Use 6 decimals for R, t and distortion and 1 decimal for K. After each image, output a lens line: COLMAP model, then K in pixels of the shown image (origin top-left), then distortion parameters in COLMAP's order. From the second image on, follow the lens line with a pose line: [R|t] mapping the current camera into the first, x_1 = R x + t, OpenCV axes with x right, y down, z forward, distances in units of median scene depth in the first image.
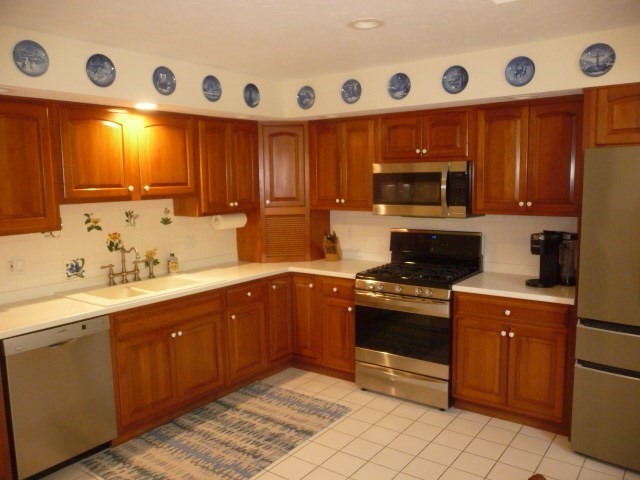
lens RADIAL K [[522.2, 0, 320.0], [0, 522.2, 239.6], [0, 0, 1]] dist [-0.037012, 0.029899]
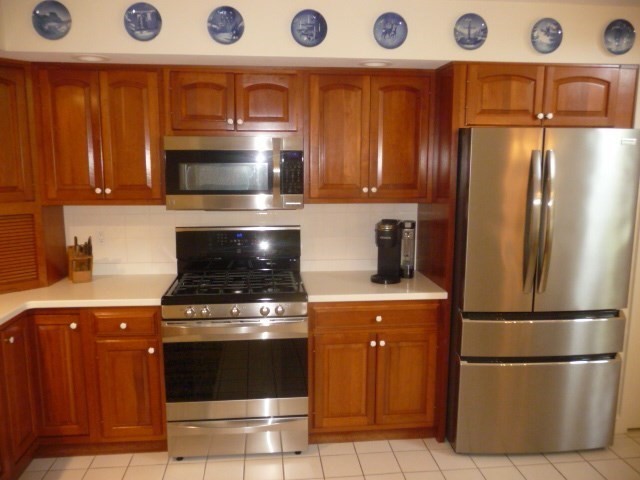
lens RADIAL K [[522.2, 0, 318.5], [0, 522.2, 243.6], [0, 0, 1]] dist [-0.037012, 0.029899]
pose [[0.741495, -0.084780, 0.665580, -0.250014], [0.063034, 0.996400, 0.056695, -0.033839], [-0.667991, -0.000085, 0.744170, 0.402706]]
